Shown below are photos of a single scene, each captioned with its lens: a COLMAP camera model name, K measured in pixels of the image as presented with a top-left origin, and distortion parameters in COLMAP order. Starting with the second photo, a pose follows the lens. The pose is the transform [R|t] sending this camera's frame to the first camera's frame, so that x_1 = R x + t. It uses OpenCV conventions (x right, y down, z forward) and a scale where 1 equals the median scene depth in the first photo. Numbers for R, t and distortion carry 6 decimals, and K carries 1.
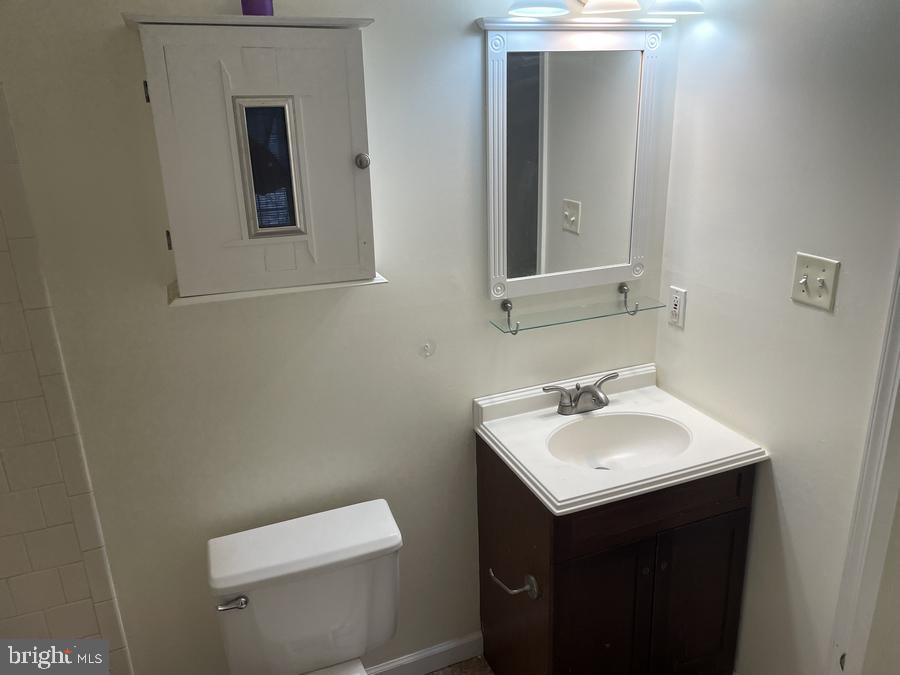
lens RADIAL K [[670.7, 0, 450.0], [0, 670.7, 337.5], [0, 0, 1]] dist [0.001397, -0.000518]
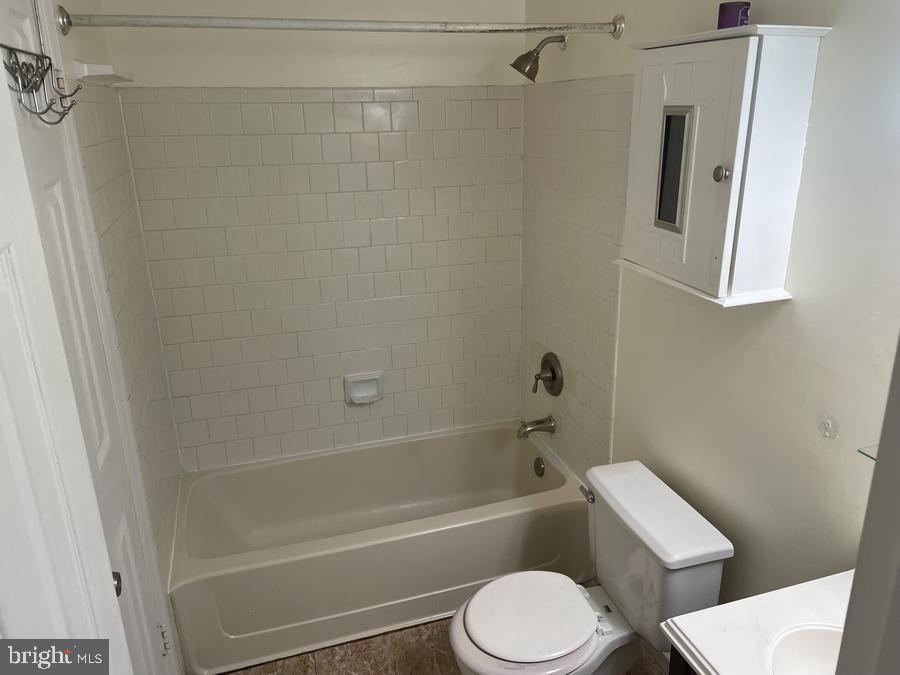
lens RADIAL K [[670.7, 0, 450.0], [0, 670.7, 337.5], [0, 0, 1]] dist [0.001397, -0.000518]
pose [[-0.063304, 0.356336, -0.932211, 0.868444], [-0.306558, 0.881982, 0.357953, -0.278943], [0.949745, 0.308436, 0.053405, 0.639692]]
